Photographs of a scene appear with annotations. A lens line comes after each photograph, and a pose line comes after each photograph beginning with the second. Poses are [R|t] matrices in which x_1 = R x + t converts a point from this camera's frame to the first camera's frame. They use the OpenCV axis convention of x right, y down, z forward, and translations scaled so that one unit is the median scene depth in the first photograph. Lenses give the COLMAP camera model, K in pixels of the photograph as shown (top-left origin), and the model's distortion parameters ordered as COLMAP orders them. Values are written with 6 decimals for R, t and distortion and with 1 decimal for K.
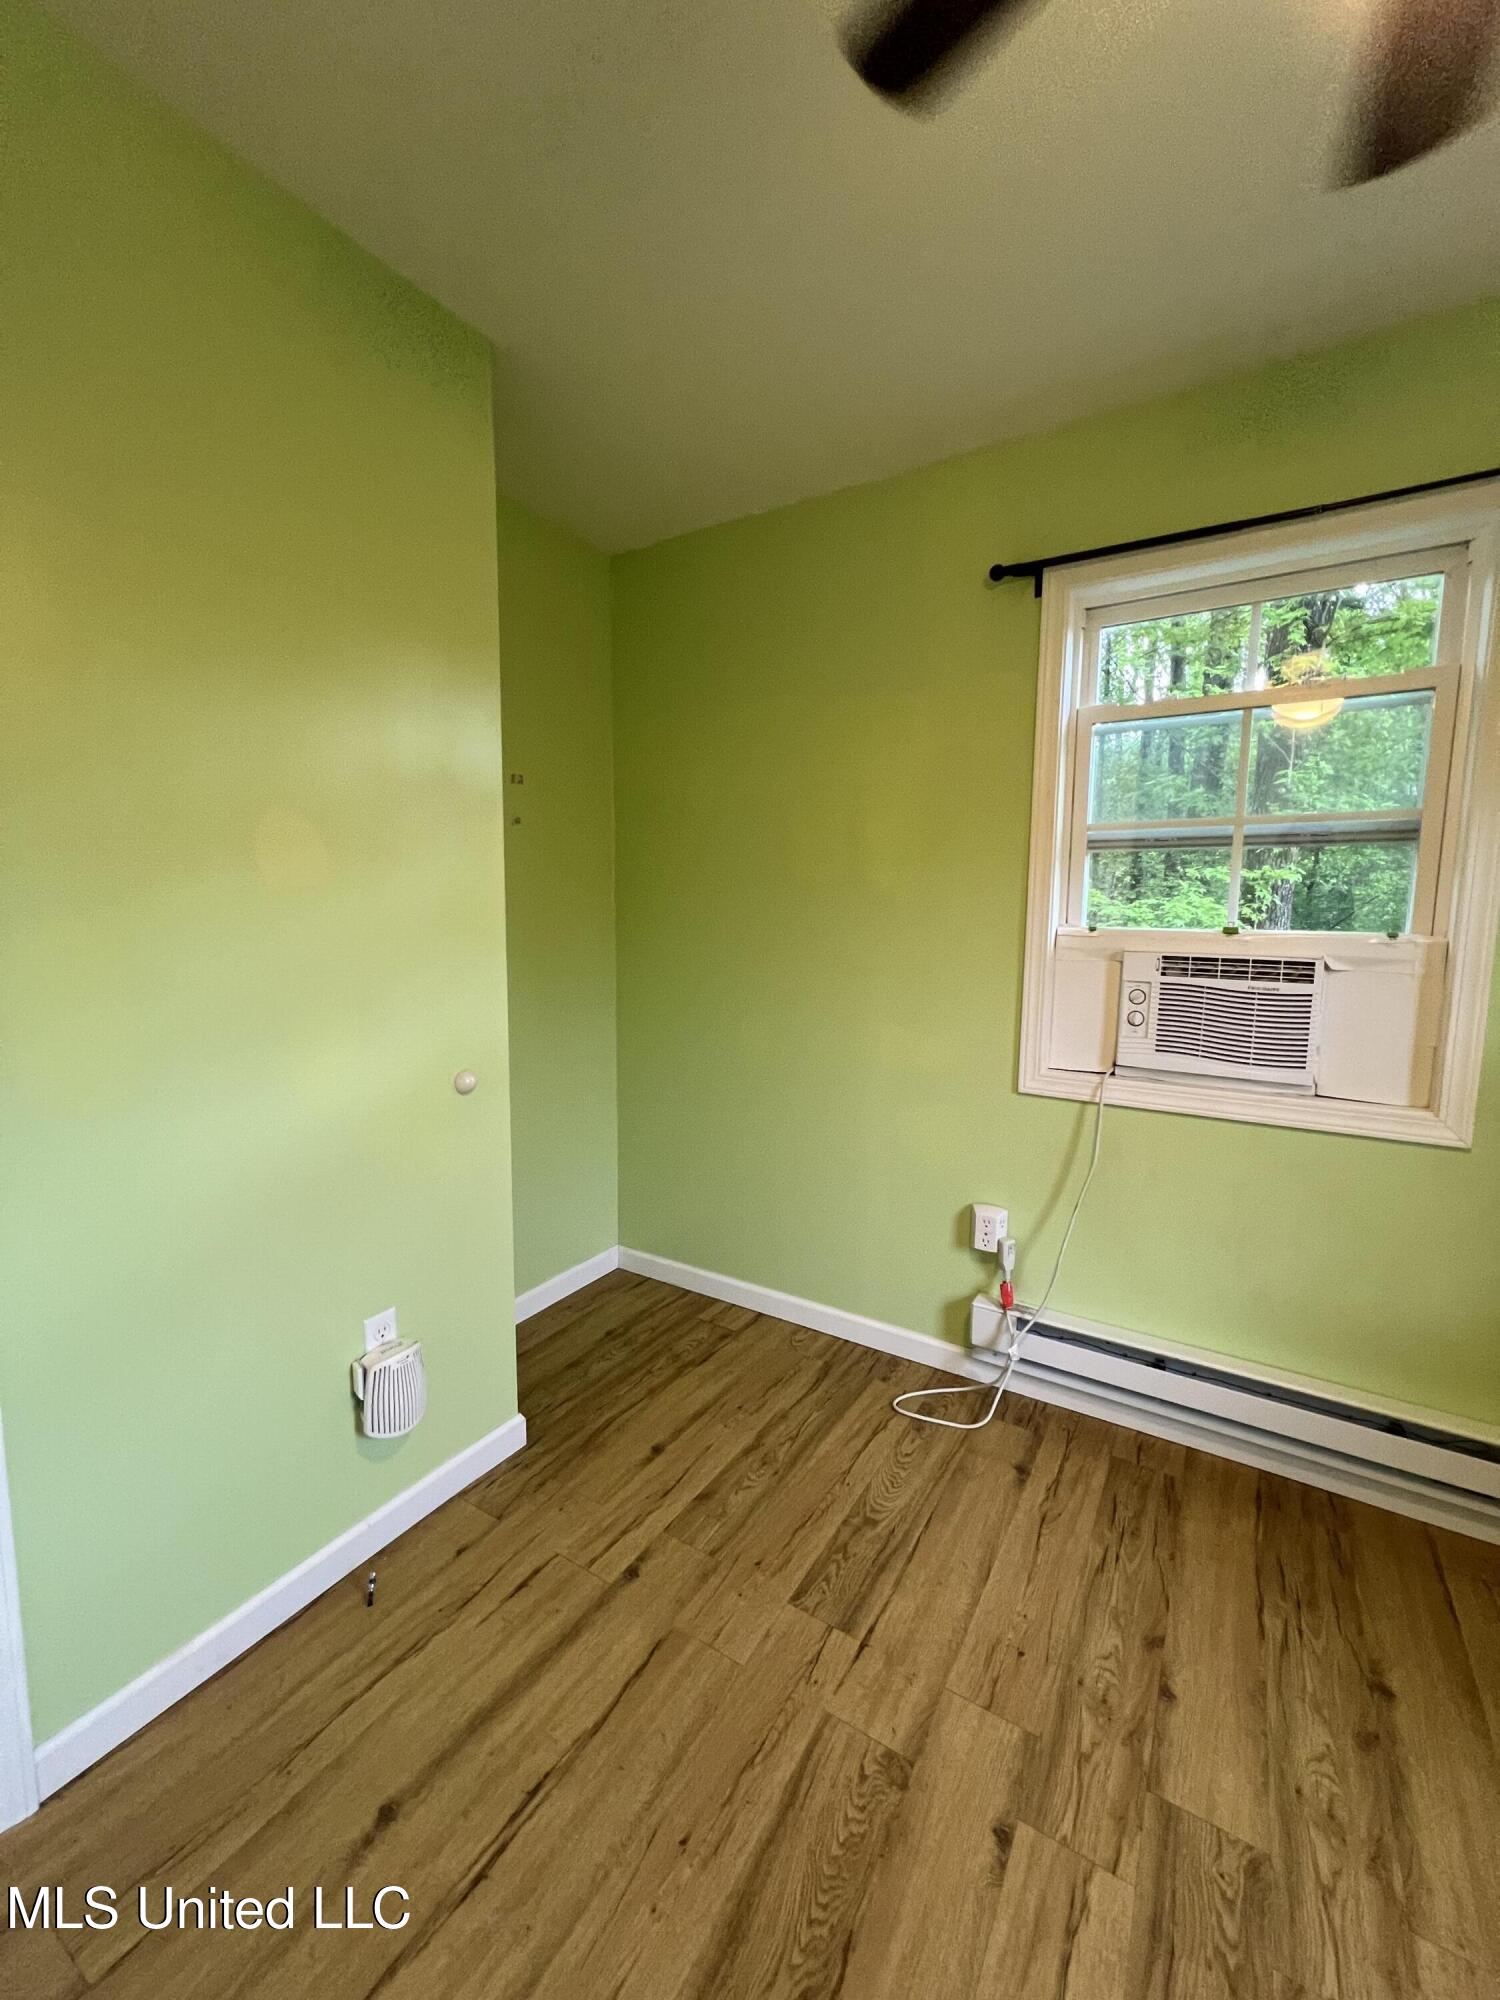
lens RADIAL K [[799.5, 0, 755.1], [0, 799.5, 1006.6], [0, 0, 1]] dist [-0.000519, 0.000070]
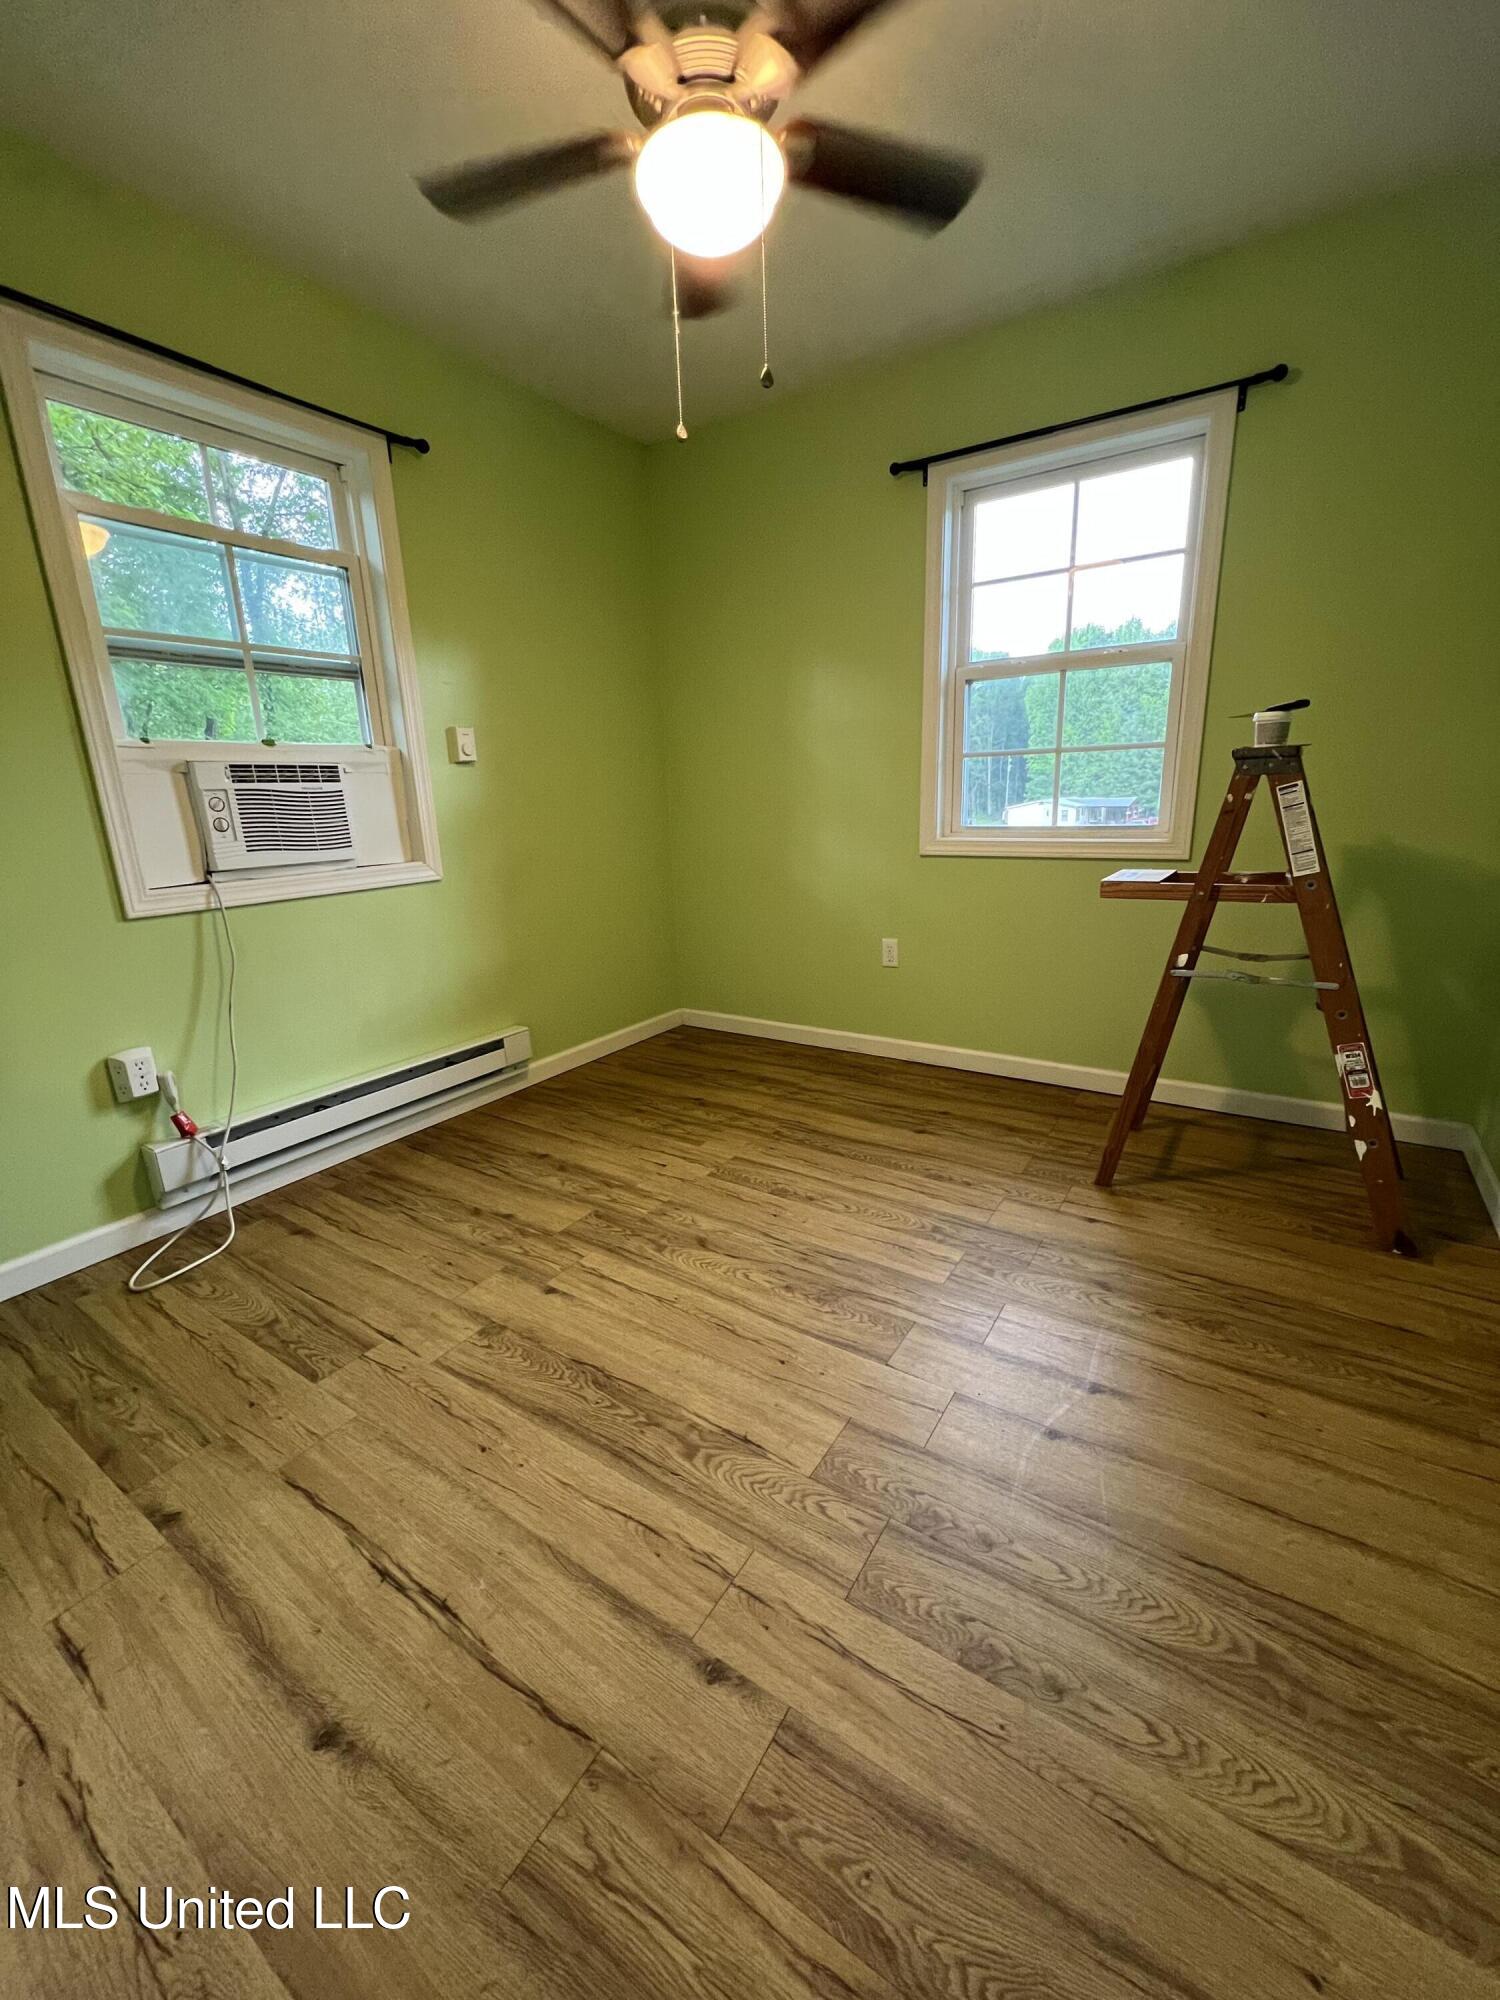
lens RADIAL K [[807.0, 0, 750.0], [0, 807.0, 1000.0], [0, 0, 1]] dist [0.002488, 0.000154]
pose [[0.036615, -0.262625, 0.964203, -0.692755], [0.158345, 0.954185, 0.253884, 0.085560], [-0.986705, 0.143381, 0.076523, 0.254508]]
